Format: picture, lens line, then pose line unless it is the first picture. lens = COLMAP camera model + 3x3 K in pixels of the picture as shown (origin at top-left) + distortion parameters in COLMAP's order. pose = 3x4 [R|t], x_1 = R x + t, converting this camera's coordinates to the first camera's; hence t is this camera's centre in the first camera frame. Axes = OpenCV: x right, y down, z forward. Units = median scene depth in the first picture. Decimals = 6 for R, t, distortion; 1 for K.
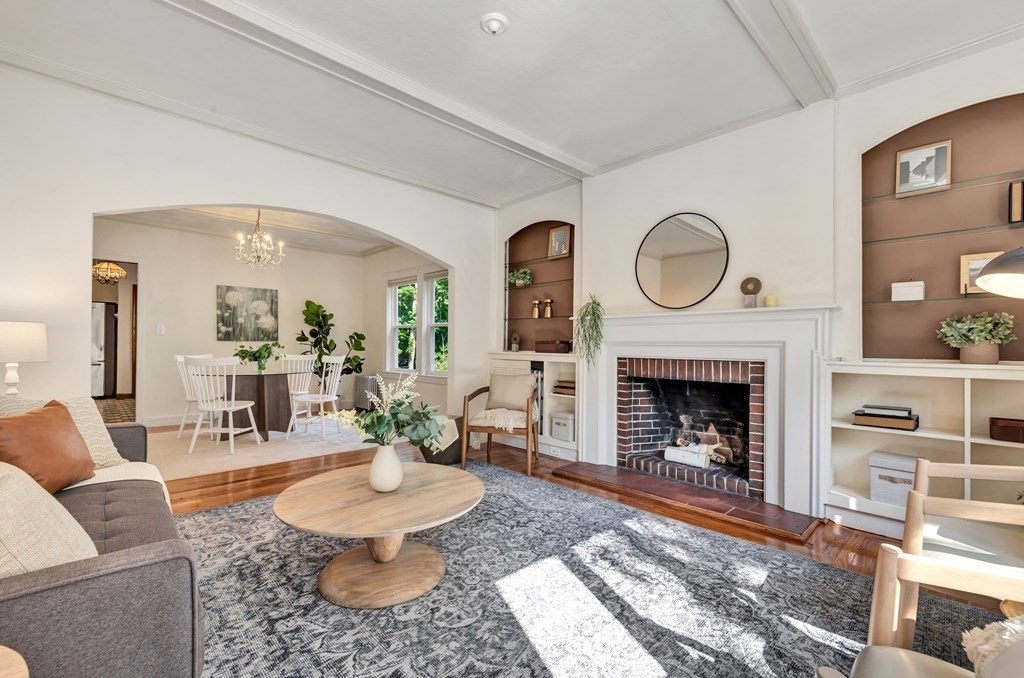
lens RADIAL K [[441.9, 0, 510.0], [0, 441.9, 345.2], [0, 0, 1]] dist [0.011828, -0.000272]
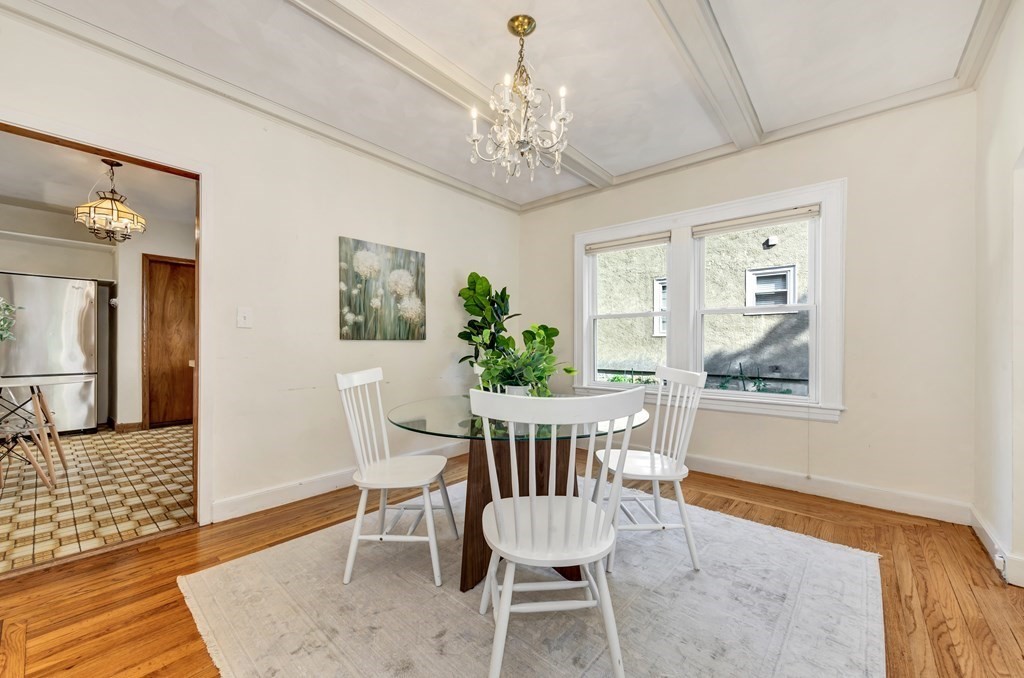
lens RADIAL K [[398.6, 0, 511.4], [0, 398.6, 343.2], [0, 0, 1]] dist [0.002054, -0.000769]
pose [[0.994889, -0.005618, 0.100823, -0.470397], [0.005595, 0.999984, 0.000509, -0.004527], [-0.100824, 0.000058, 0.994904, 0.466025]]
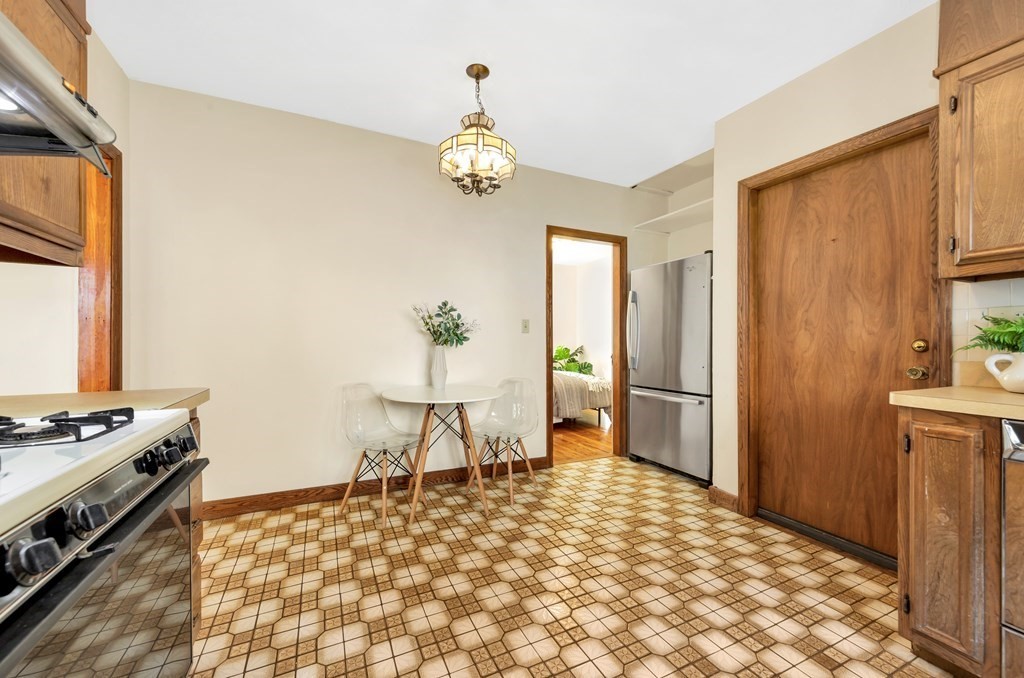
lens RADIAL K [[398.6, 0, 508.9], [0, 398.6, 343.9], [0, 0, 1]] dist [0.002054, -0.000769]
pose [[-0.323740, -0.004529, -0.946135, -0.627801], [-0.003722, 0.999987, -0.003513, -0.011733], [0.946139, 0.002385, -0.323753, 1.178987]]
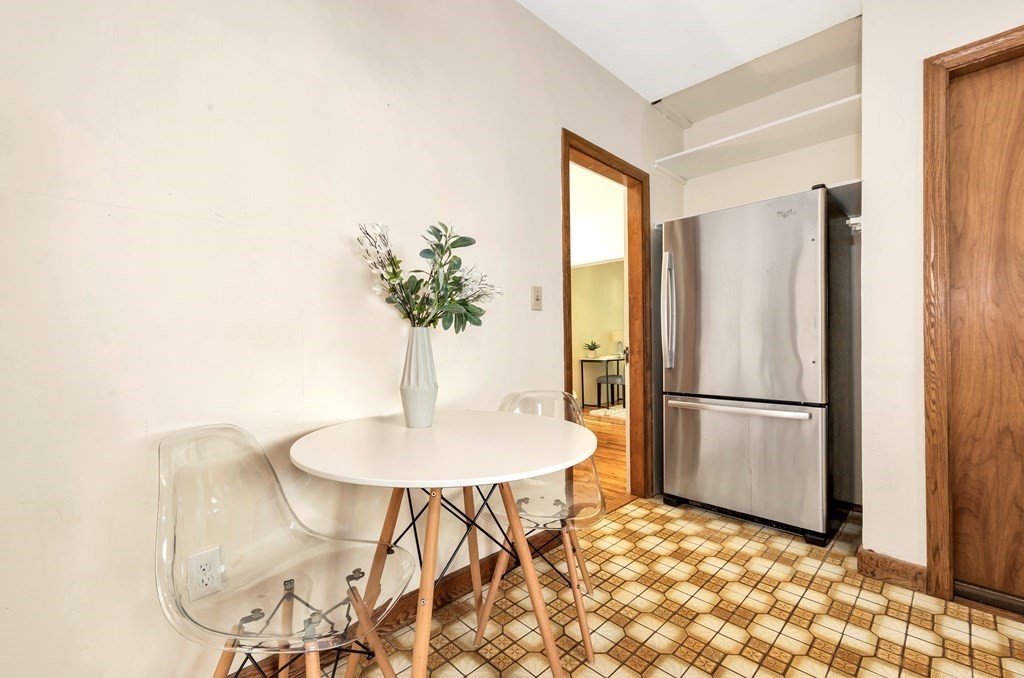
lens RADIAL K [[427.3, 0, 503.1], [0, 427.3, 344.4], [0, 0, 1]] dist [0.004176, -0.000774]
pose [[-0.005482, -0.001146, -0.999984, -0.808813], [0.010528, 0.999944, -0.001204, -0.002764], [0.999930, -0.010534, -0.005469, 1.008502]]
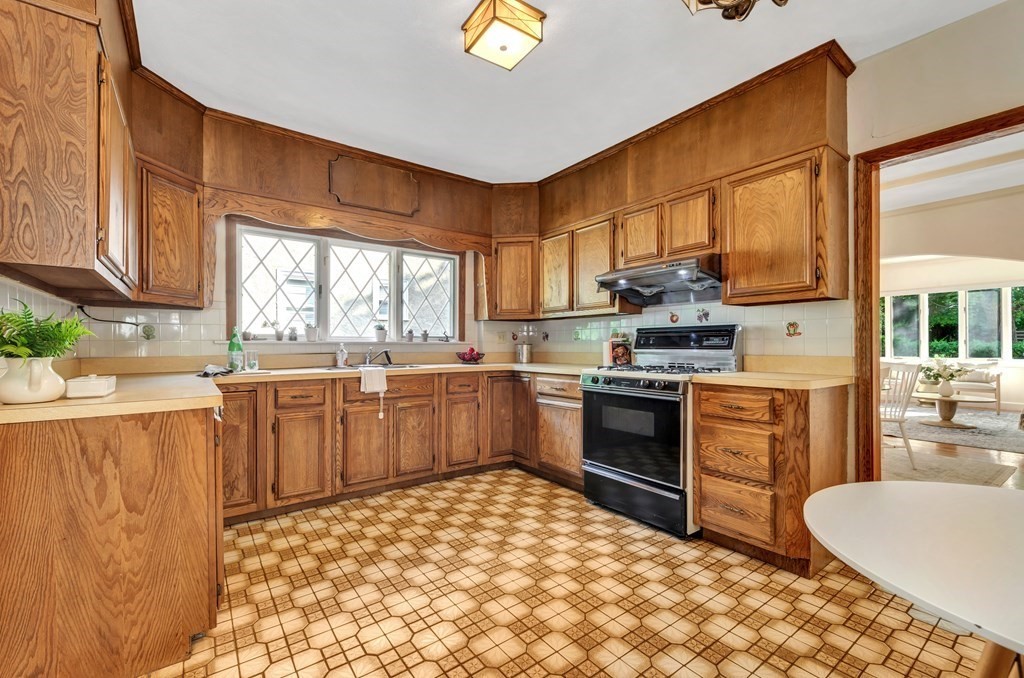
lens RADIAL K [[427.3, 0, 509.0], [0, 427.3, 344.8], [0, 0, 1]] dist [0.004176, -0.000774]
pose [[0.131770, -0.008880, 0.991241, -1.110817], [0.003303, 0.999958, 0.008519, -0.016621], [-0.991275, 0.002152, 0.131794, 1.114098]]
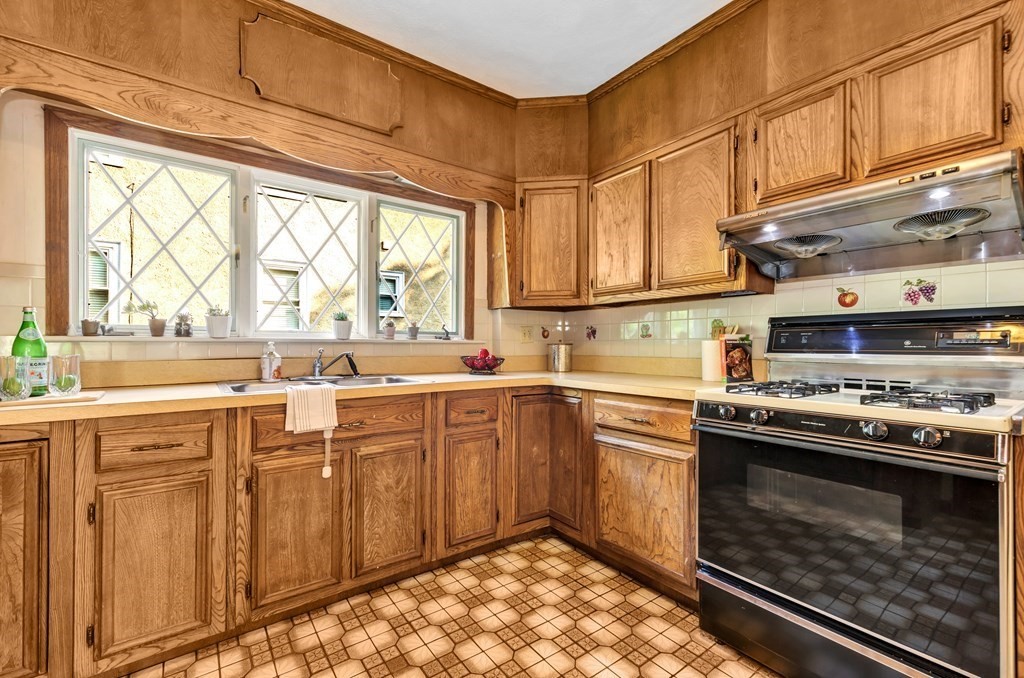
lens RADIAL K [[427.3, 0, 509.7], [0, 427.3, 343.8], [0, 0, 1]] dist [0.004176, -0.000774]
pose [[0.133536, -0.006926, 0.991020, -0.905260], [0.000425, 0.999976, 0.006932, -0.015133], [-0.991044, -0.000504, 0.133536, 1.170994]]
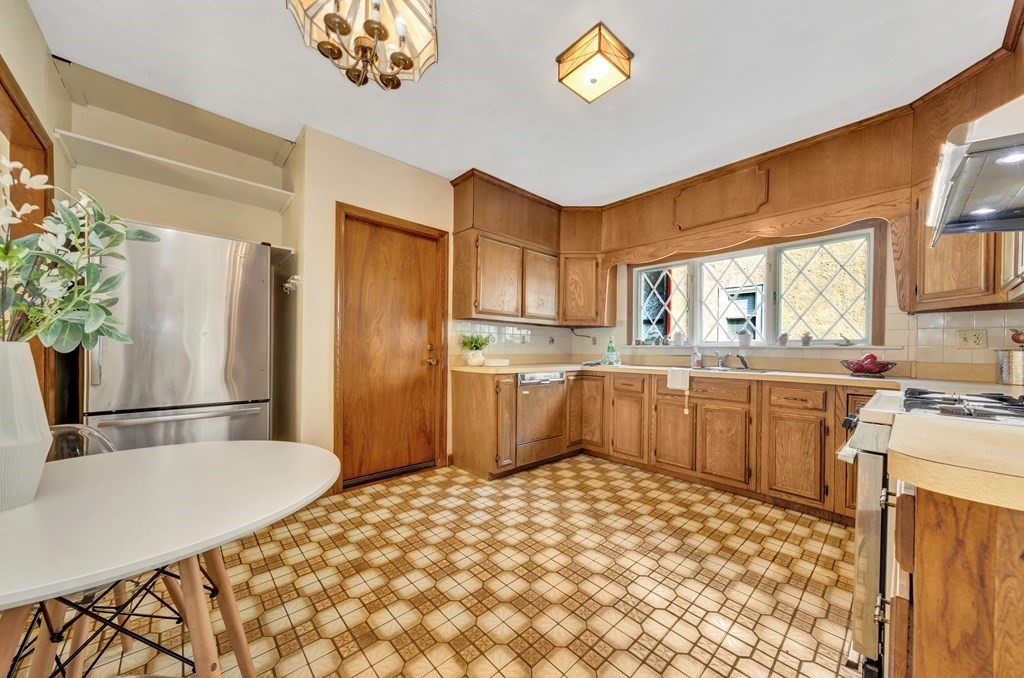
lens RADIAL K [[358.4, 0, 513.2], [0, 358.4, 350.9], [0, 0, 1]] dist [0.005287, -0.000306]
pose [[0.999805, 0.005514, -0.018976, -0.867002], [-0.005456, 0.999980, 0.003106, -0.009806], [0.018993, -0.003001, 0.999815, 0.869897]]
